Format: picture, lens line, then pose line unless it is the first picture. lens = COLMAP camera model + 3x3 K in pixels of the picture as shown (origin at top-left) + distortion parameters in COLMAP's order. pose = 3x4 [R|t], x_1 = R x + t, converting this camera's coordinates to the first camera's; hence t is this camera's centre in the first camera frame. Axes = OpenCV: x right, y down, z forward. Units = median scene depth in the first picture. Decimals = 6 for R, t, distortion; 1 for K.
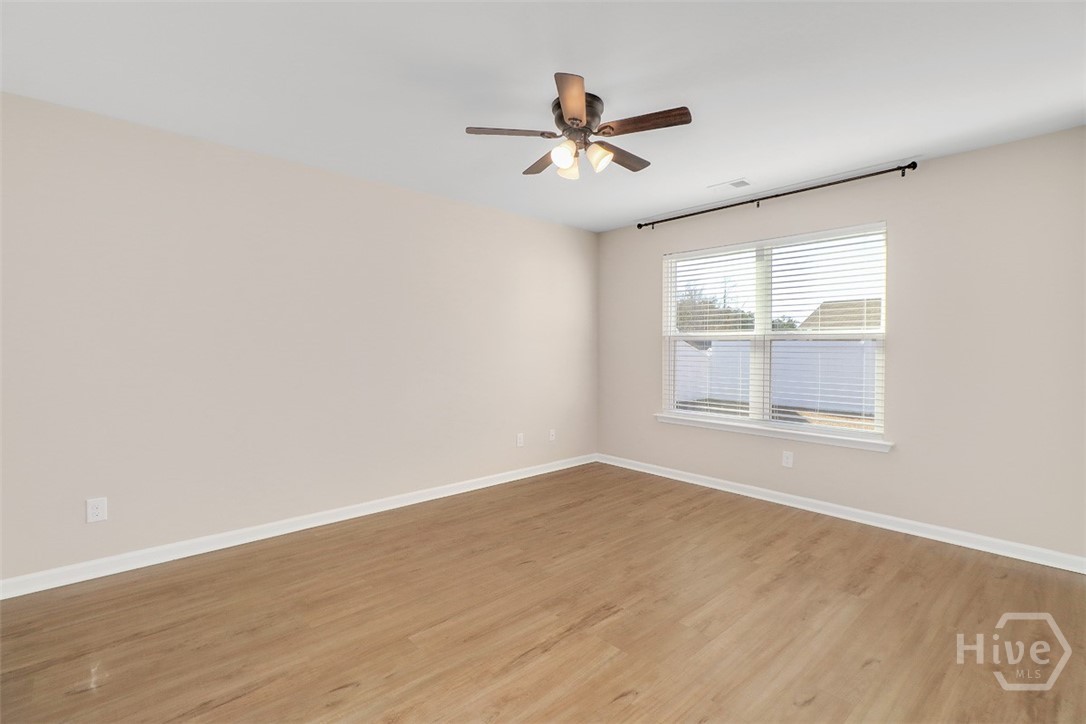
lens RADIAL K [[544.4, 0, 543.0], [0, 544.4, 362.0], [0, 0, 1]] dist [0.079883, 0.000042]
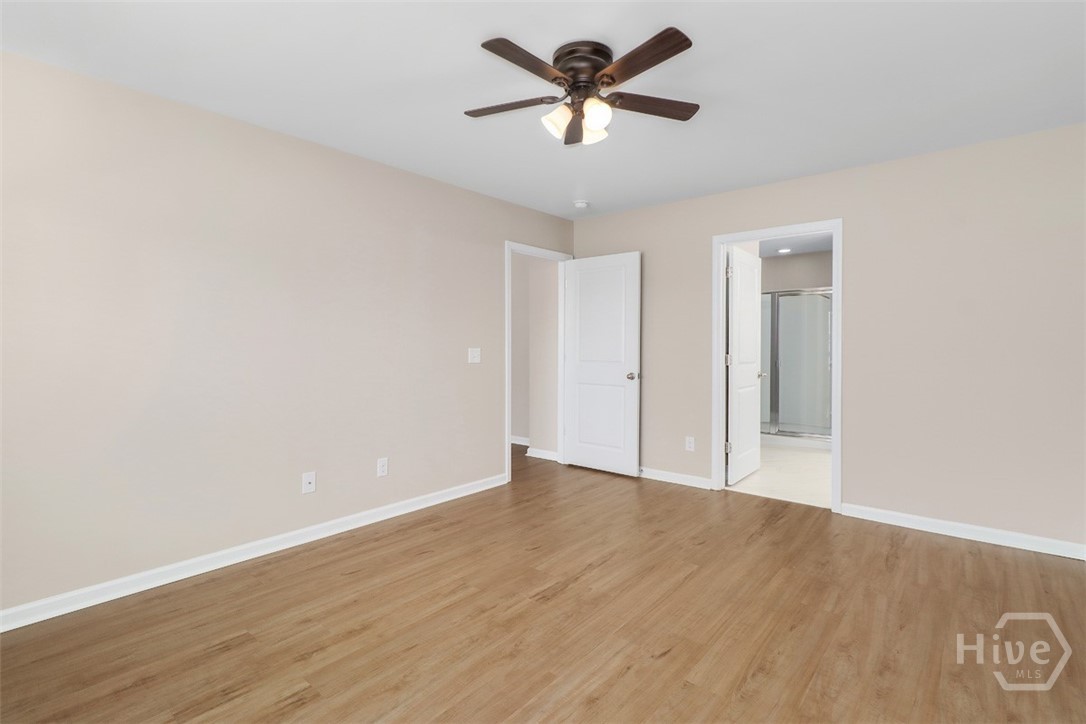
lens RADIAL K [[510.4, 0, 540.8], [0, 510.4, 339.8], [0, 0, 1]] dist [0.002590, -0.000045]
pose [[-0.993212, -0.009933, -0.115897, 0.233744], [-0.011879, 0.999800, 0.016116, -0.036512], [0.115714, 0.017383, -0.993130, 1.897771]]
